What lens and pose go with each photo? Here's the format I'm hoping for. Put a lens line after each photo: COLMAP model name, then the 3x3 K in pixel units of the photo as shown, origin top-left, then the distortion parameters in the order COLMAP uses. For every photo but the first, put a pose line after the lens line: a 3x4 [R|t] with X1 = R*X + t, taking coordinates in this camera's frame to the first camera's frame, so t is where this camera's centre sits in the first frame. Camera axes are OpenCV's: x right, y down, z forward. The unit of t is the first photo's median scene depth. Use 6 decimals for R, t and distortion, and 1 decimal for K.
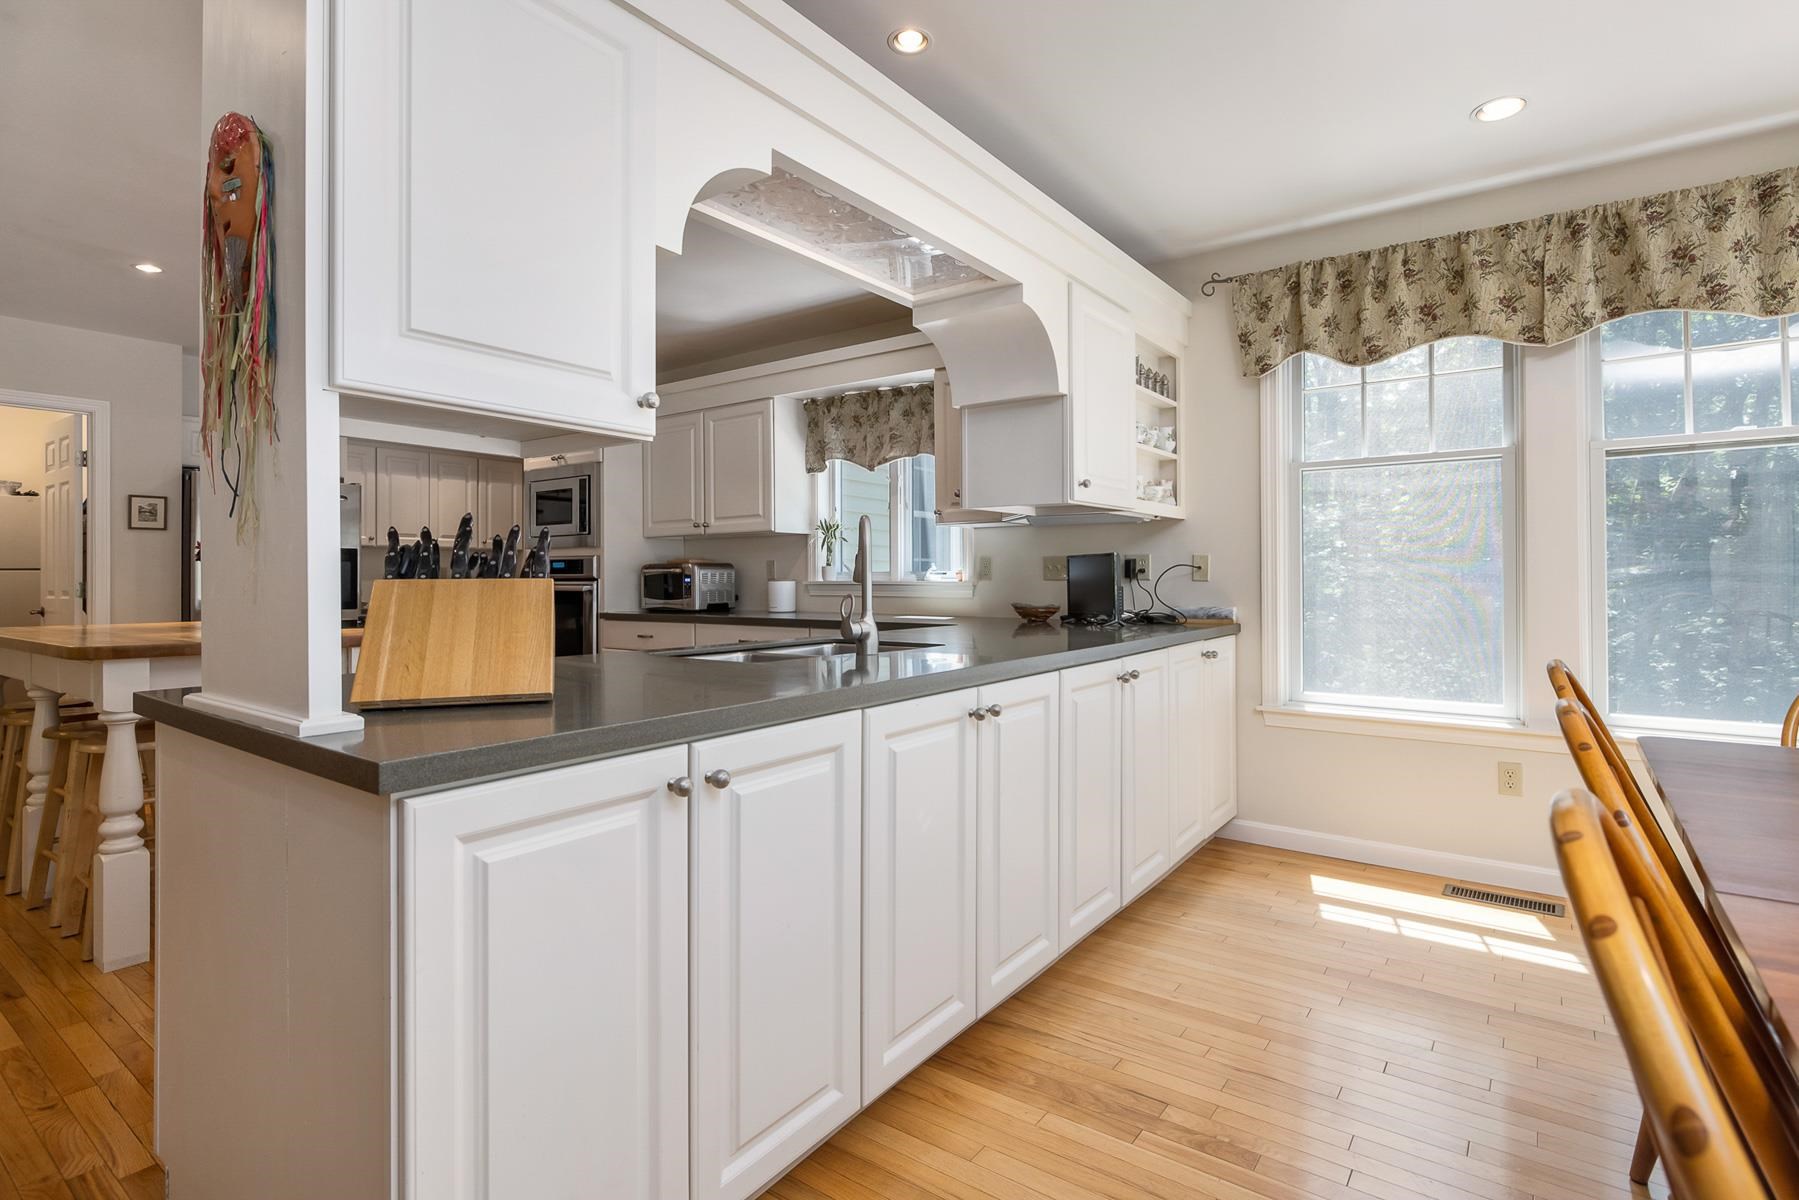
lens RADIAL K [[876.1, 0, 881.1], [0, 876.1, 577.7], [0, 0, 1]] dist [-0.003609, -0.000123]
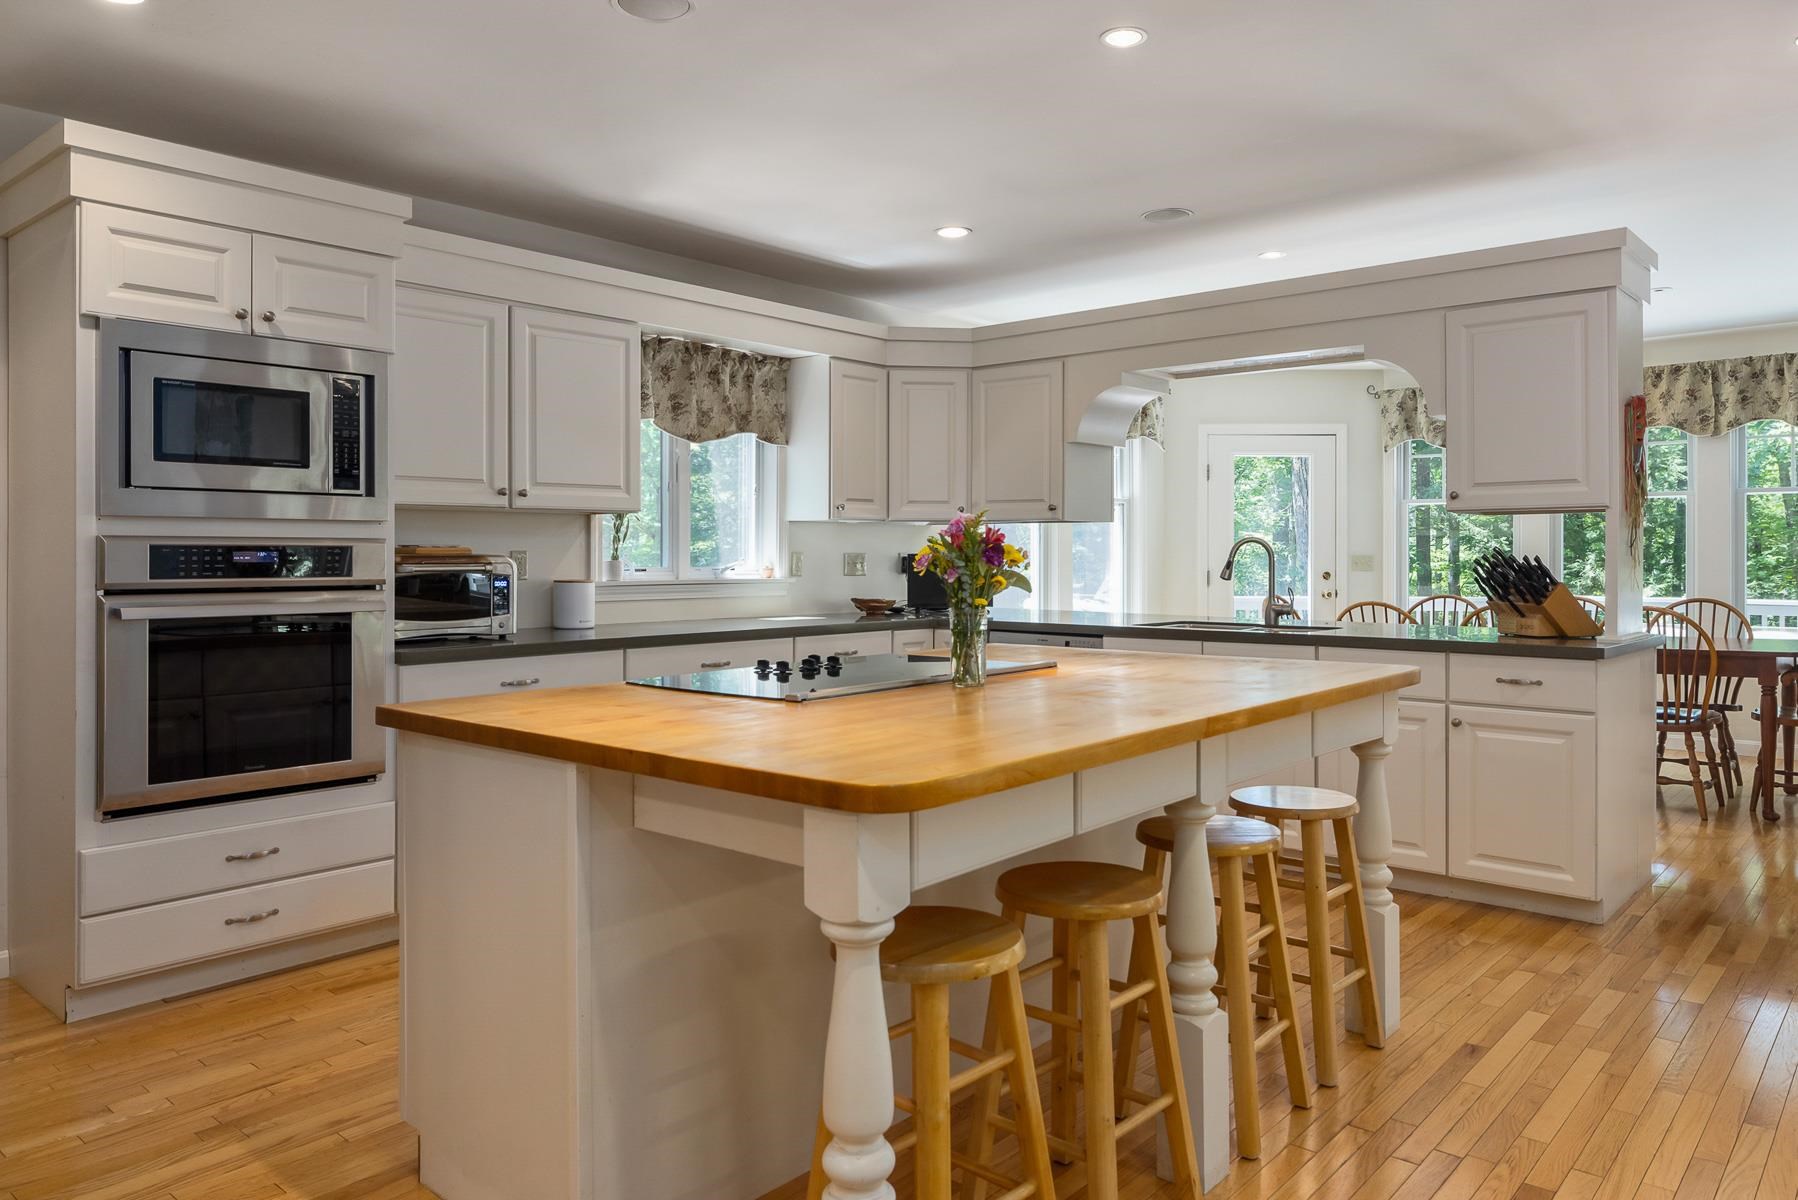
lens RADIAL K [[1248.0, 0, 897.6], [0, 1248.0, 563.3], [0, 0, 1]] dist [0.010336, 0.002905]
pose [[0.074738, -0.004540, 0.997193, -1.316842], [-0.000059, 0.999990, 0.004558, -0.019350], [-0.997203, -0.000399, 0.074737, 0.847431]]
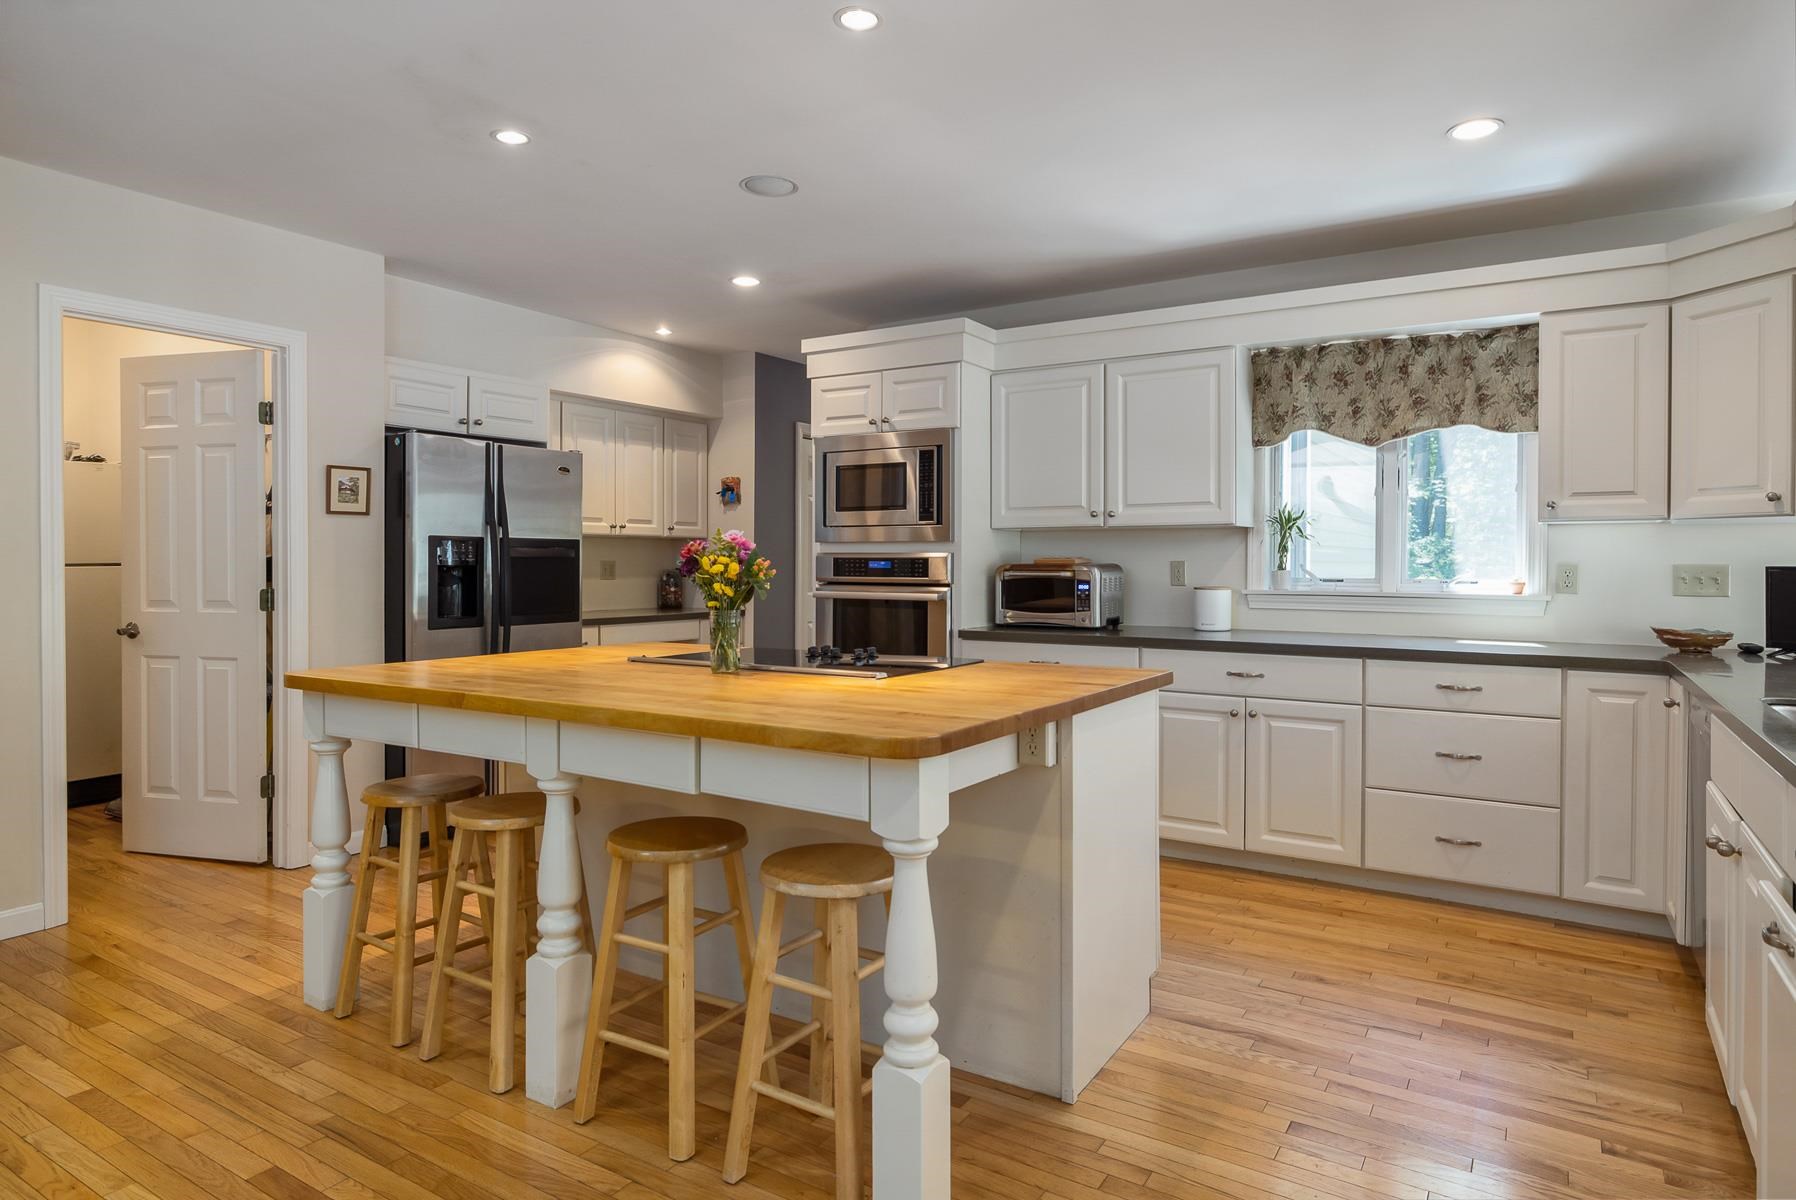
lens RADIAL K [[1032.4, 0, 901.3], [0, 1032.4, 564.9], [0, 0, 1]] dist [0.005084, 0.000968]
pose [[0.997302, 0.004675, 0.073260, -0.556993], [-0.005059, 0.999974, 0.005054, -0.025401], [-0.073235, -0.005411, 0.997300, 0.164655]]
